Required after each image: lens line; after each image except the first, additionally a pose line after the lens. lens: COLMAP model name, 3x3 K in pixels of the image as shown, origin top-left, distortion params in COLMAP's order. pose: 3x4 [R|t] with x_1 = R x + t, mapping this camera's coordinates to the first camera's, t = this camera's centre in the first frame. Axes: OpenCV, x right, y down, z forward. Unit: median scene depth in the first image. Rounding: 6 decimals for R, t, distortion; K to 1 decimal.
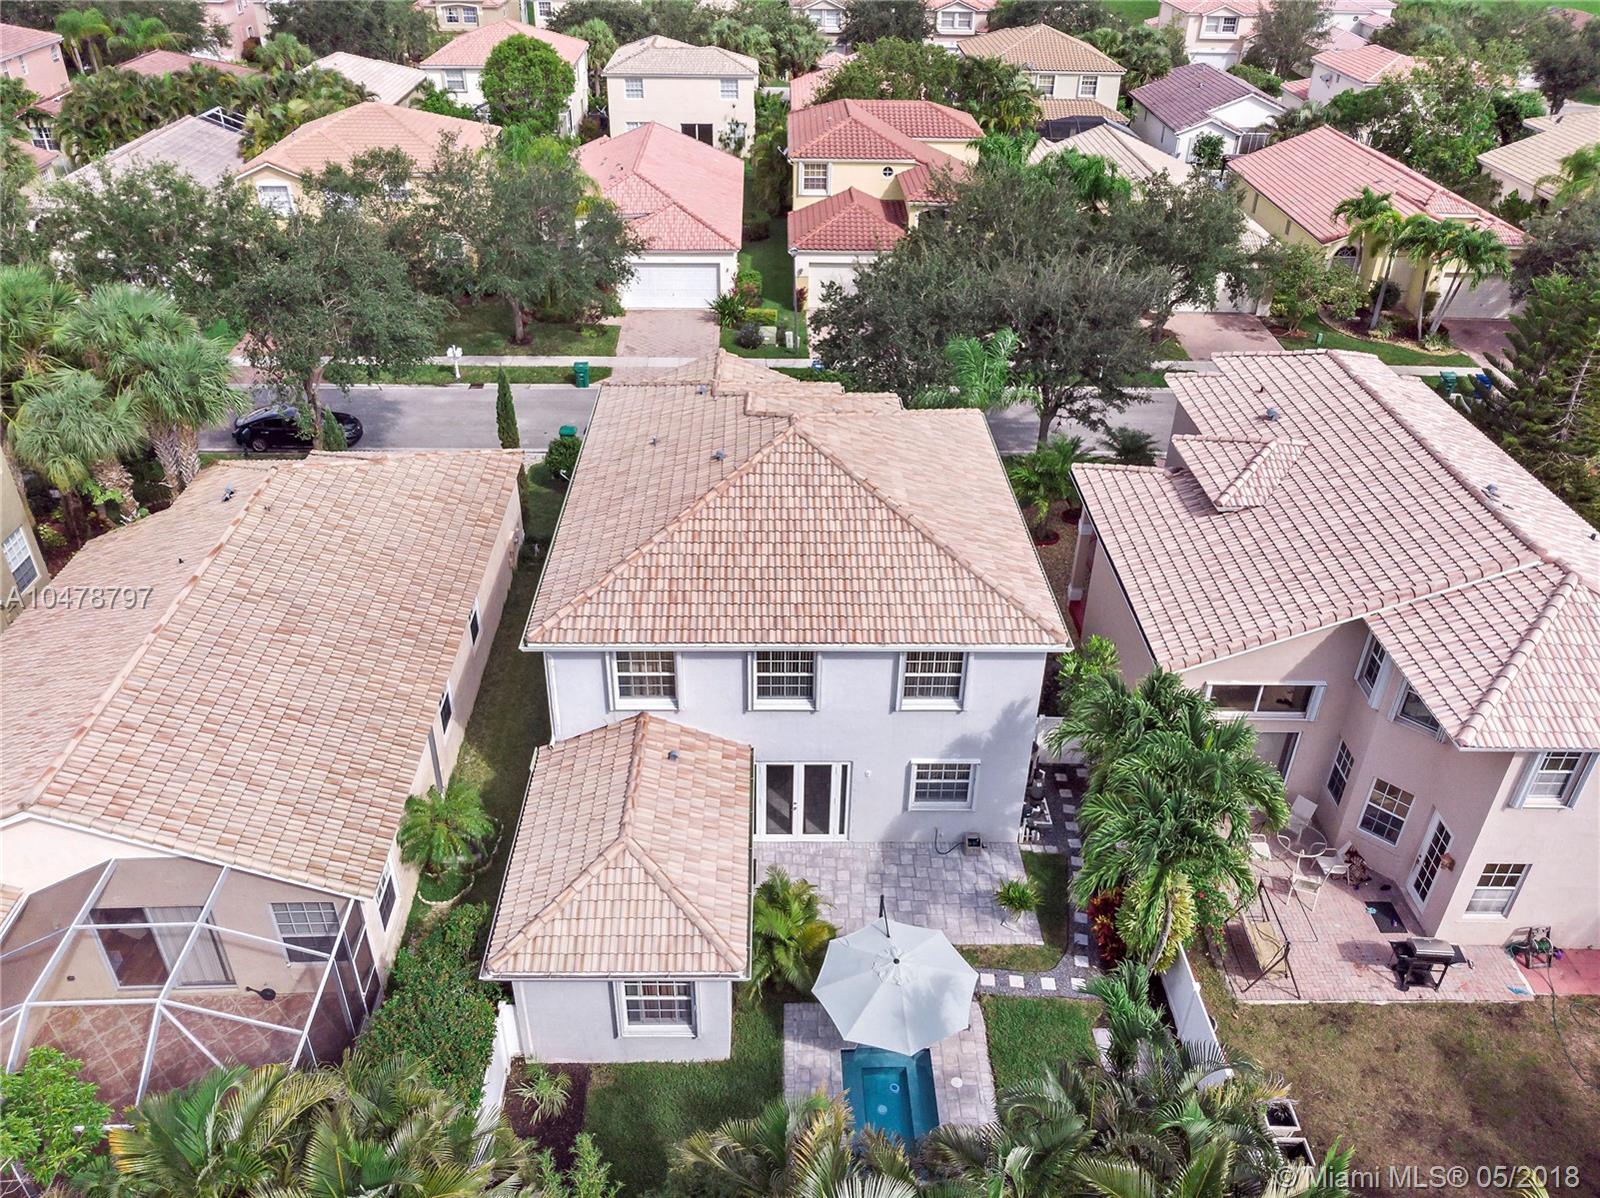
lens RADIAL K [[1203.9, 0, 800.0], [0, 1203.9, 599.0], [0, 0, 1]] dist [-0.000335, 0.008800]
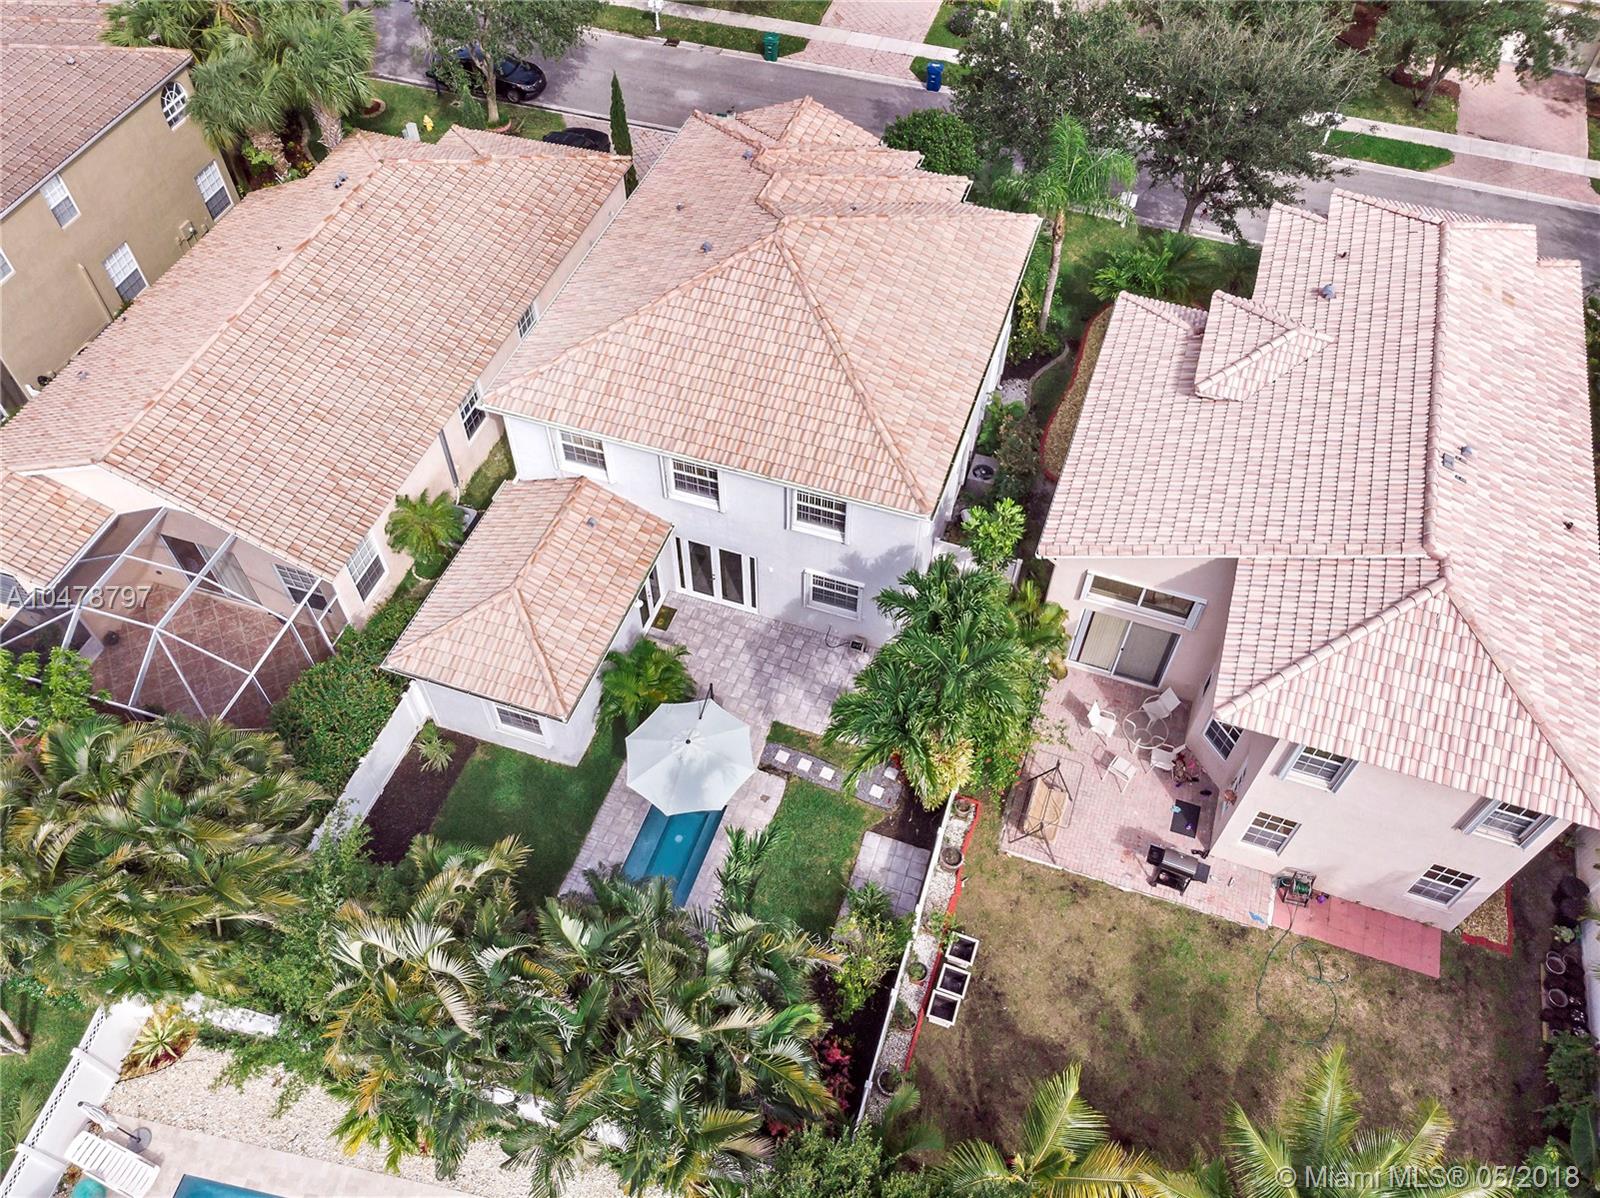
lens RADIAL K [[1203.7, 0, 800.0], [0, 1203.7, 599.0], [0, 0, 1]] dist [-0.034206, 0.066481]
pose [[0.939326, 0.262931, -0.220303, 0.358474], [-0.175652, 0.920335, 0.349472, -0.241812], [0.294639, -0.289572, 0.910679, -0.029232]]
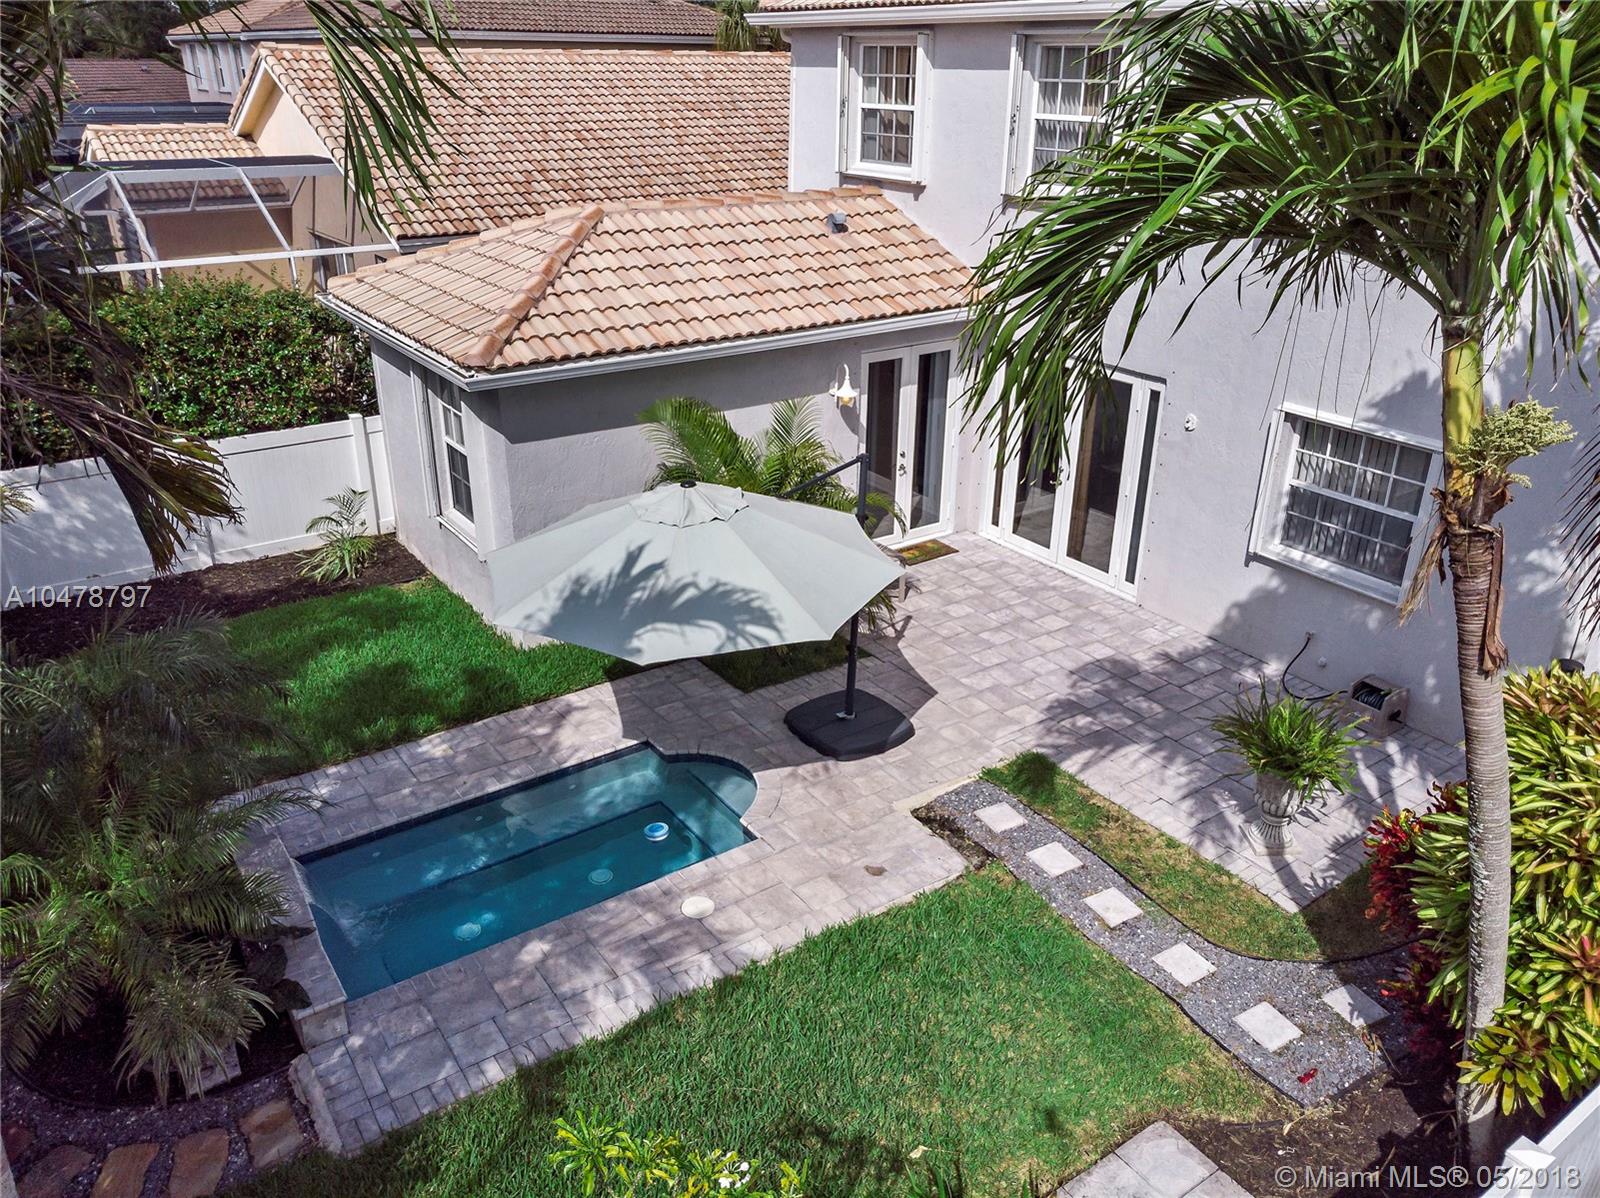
lens RADIAL K [[1203.7, 0, 800.0], [0, 1203.7, 599.0], [0, 0, 1]] dist [-0.034206, 0.066481]
pose [[0.558479, 0.329105, -0.761440, 0.344511], [-0.460315, 0.886585, 0.045576, 0.261353], [0.690081, 0.325049, 0.646631, 0.686095]]
